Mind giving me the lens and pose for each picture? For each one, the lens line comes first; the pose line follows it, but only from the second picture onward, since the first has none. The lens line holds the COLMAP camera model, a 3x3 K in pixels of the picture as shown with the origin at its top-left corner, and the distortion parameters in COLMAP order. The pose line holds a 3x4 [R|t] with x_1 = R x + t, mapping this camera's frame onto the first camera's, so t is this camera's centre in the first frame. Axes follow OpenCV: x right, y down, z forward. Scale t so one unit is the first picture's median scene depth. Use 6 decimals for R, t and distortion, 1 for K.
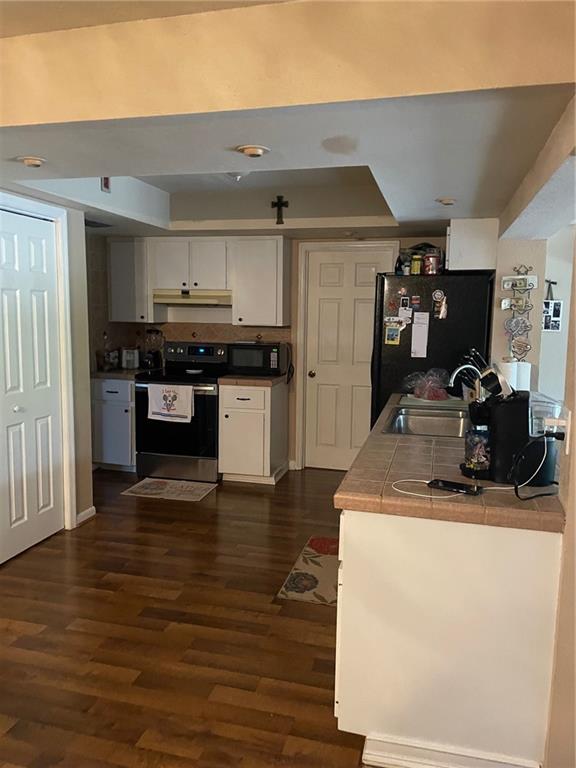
lens RADIAL K [[574.5, 0, 286.6], [0, 574.5, 384.4], [0, 0, 1]] dist [0.066259, 0.000841]
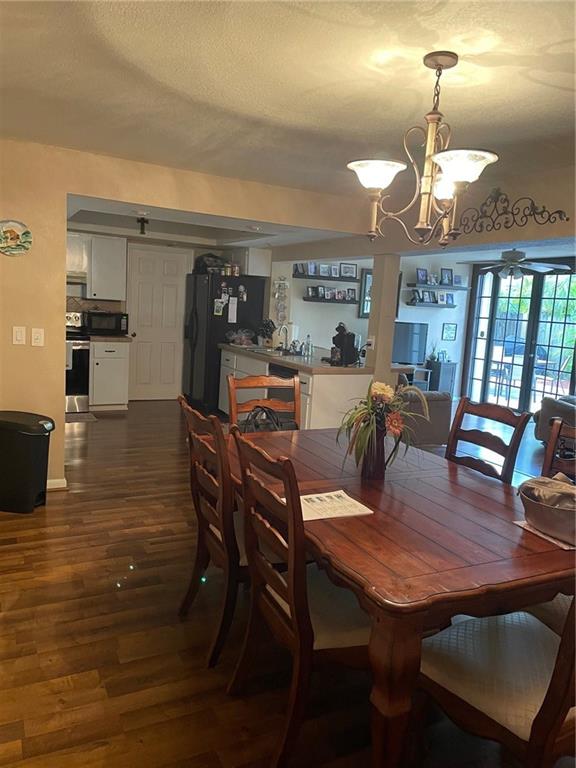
lens RADIAL K [[574.5, 0, 288.4], [0, 574.5, 383.6], [0, 0, 1]] dist [0.066259, 0.000841]
pose [[0.739242, -0.060419, 0.670724, -0.844099], [0.033013, 0.998021, 0.053516, 0.051145], [-0.672630, -0.017419, 0.739774, -0.431977]]
